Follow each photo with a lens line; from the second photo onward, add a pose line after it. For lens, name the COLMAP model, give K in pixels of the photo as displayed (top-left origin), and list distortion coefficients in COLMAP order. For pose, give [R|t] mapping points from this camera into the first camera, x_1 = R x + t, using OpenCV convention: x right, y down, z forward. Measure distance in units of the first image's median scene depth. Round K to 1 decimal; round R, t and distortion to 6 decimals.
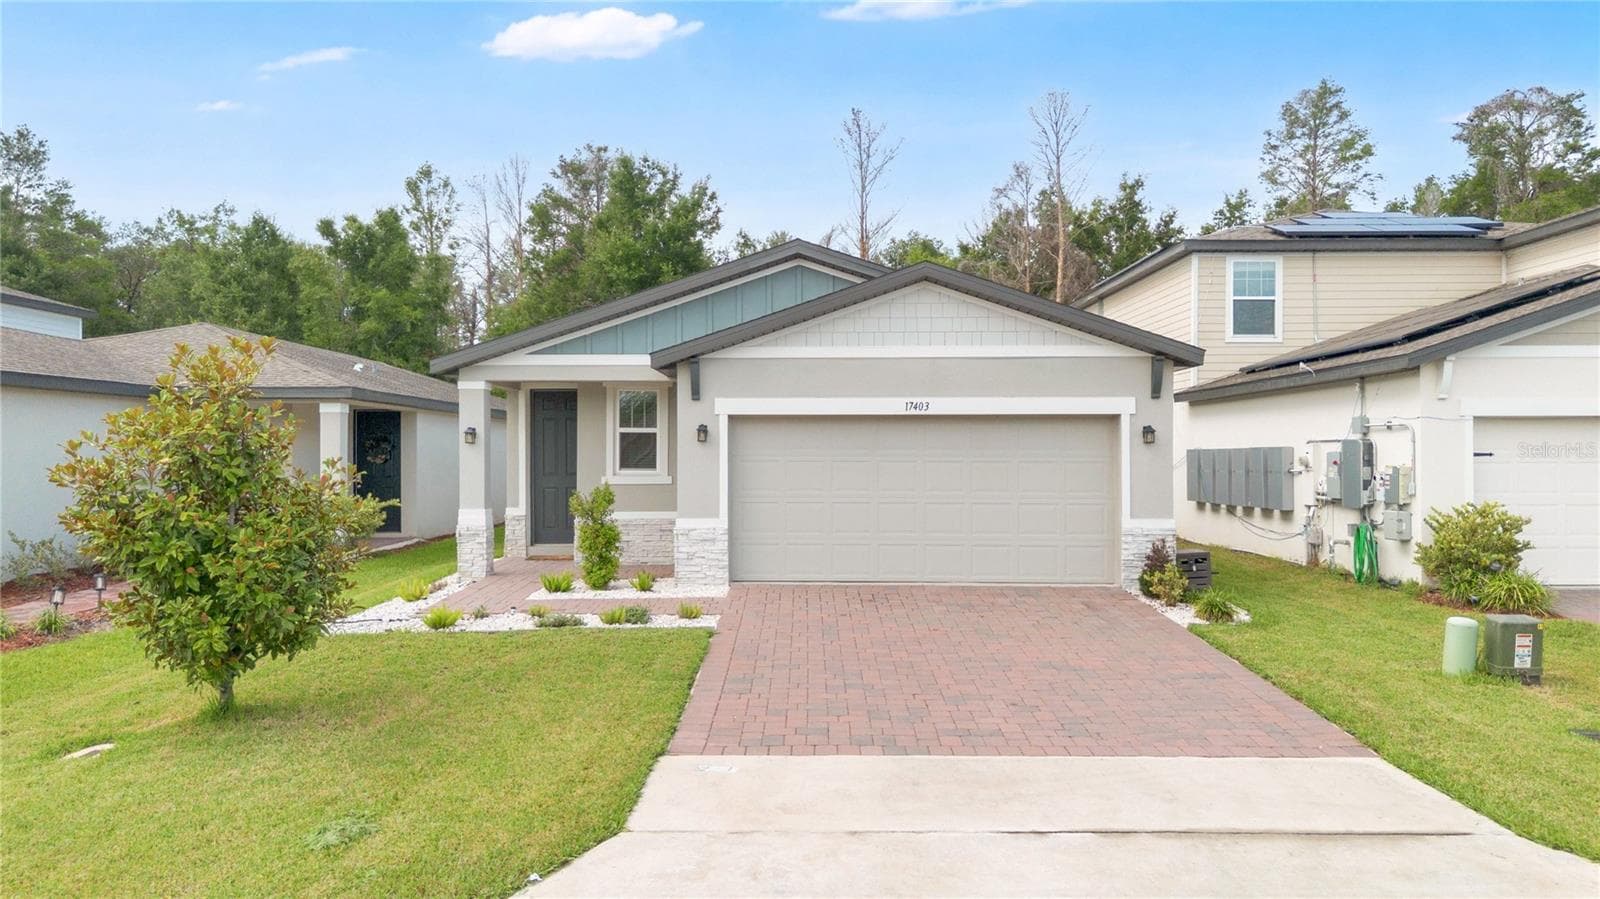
lens RADIAL K [[1155.2, 0, 800.0], [0, 1155.2, 449.5], [0, 0, 1]] dist [0.006107, 0.001476]
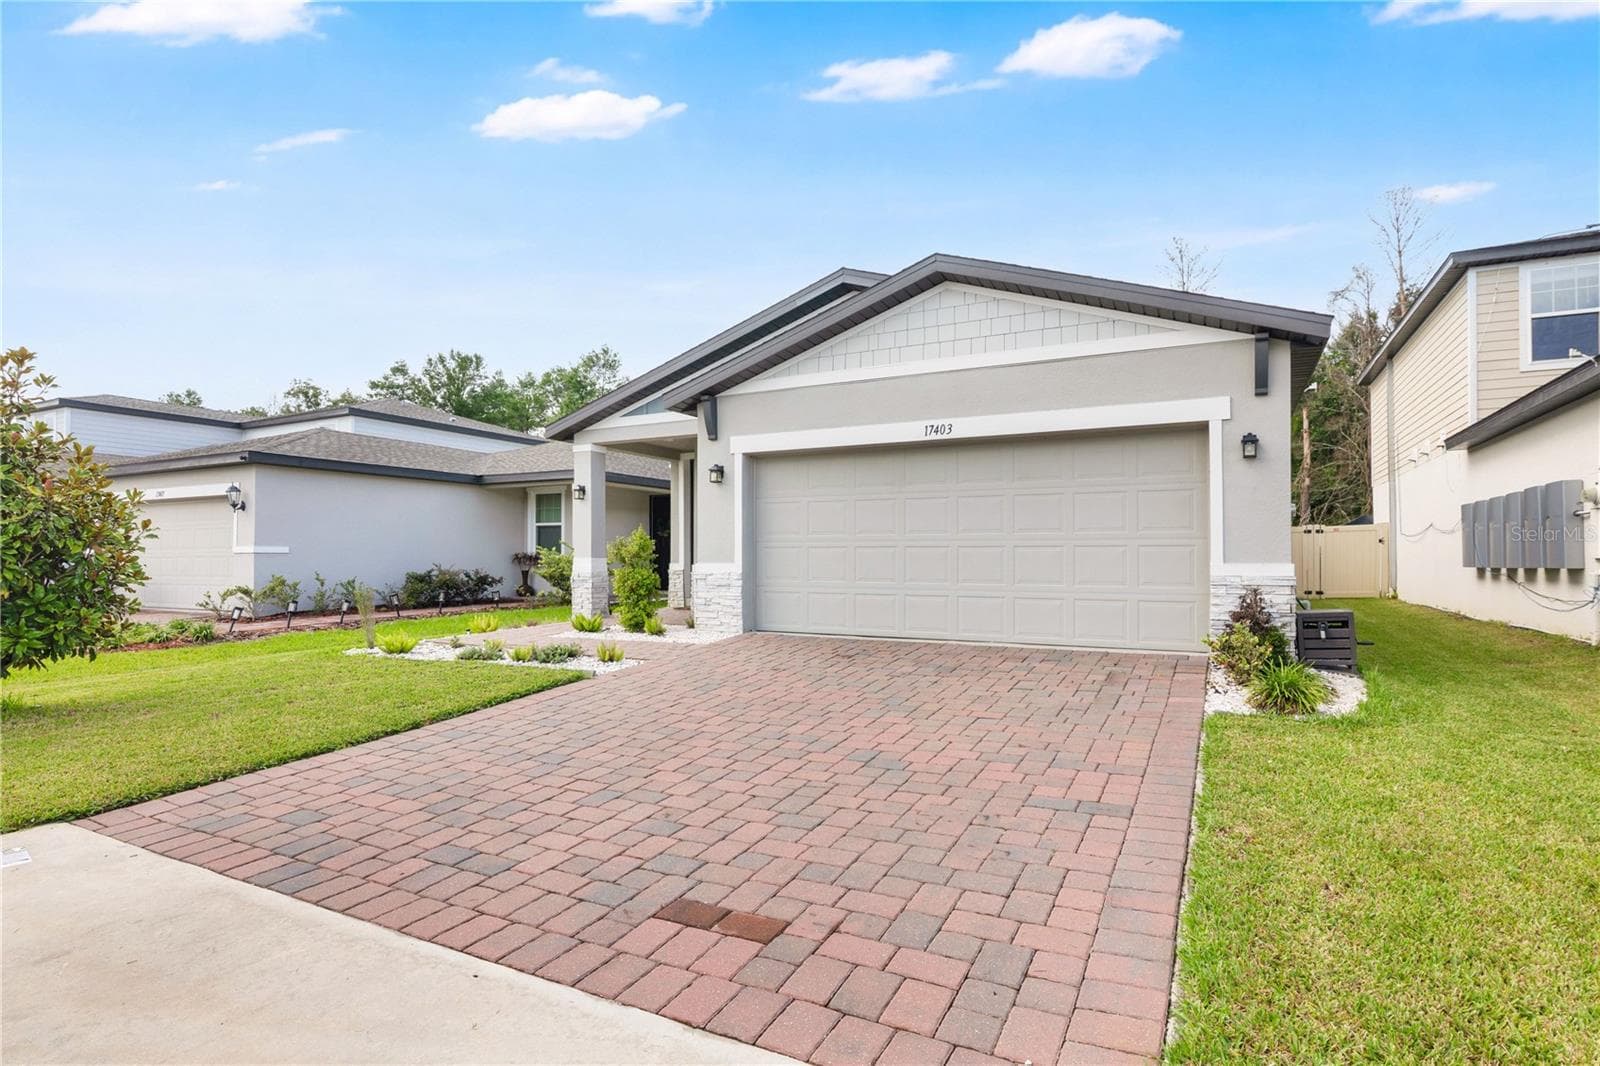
lens RADIAL K [[840.0, 0, 778.5], [0, 840.0, 537.7], [0, 0, 1]] dist [-0.013476, -0.000212]
pose [[0.889534, -0.012925, -0.456687, 0.274582], [0.003982, 0.999781, -0.020541, 0.053190], [0.456852, 0.016453, 0.889390, 0.401417]]
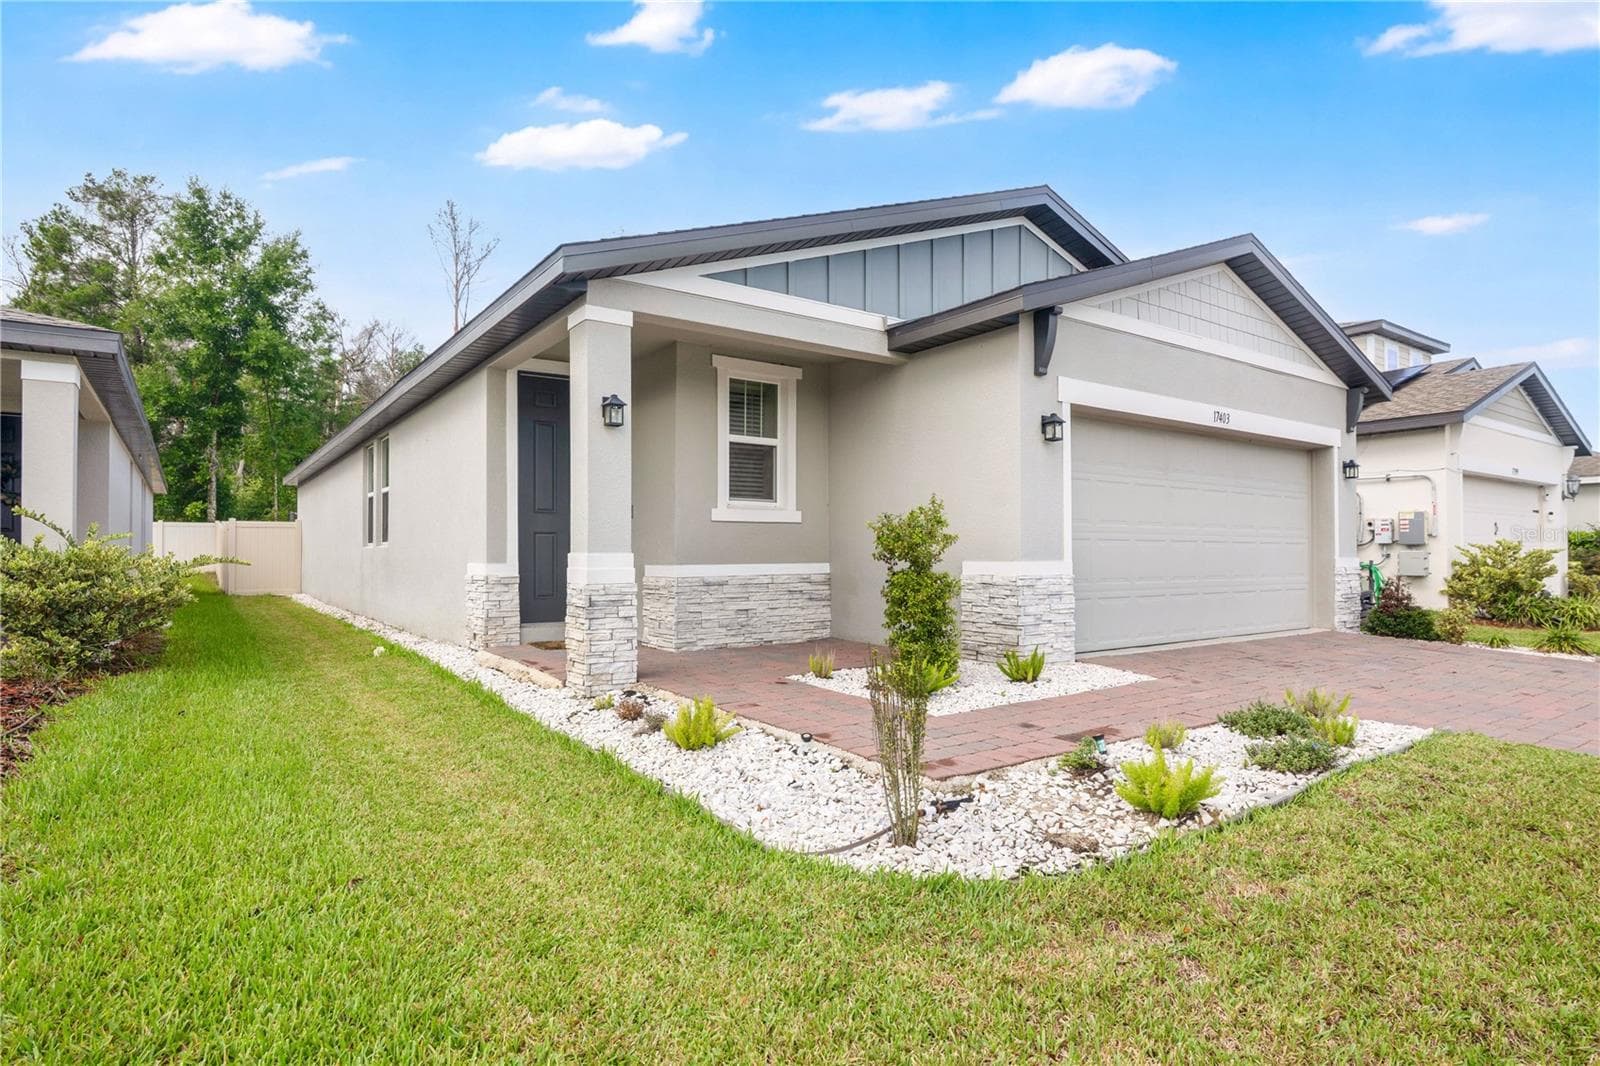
lens RADIAL K [[840.0, 0, 778.5], [0, 840.0, 537.7], [0, 0, 1]] dist [-0.013476, -0.000212]
pose [[0.813080, 0.009936, 0.582066, -0.476404], [-0.003536, 0.999920, -0.012130, 0.052796], [-0.582141, 0.007804, 0.813051, 0.706192]]
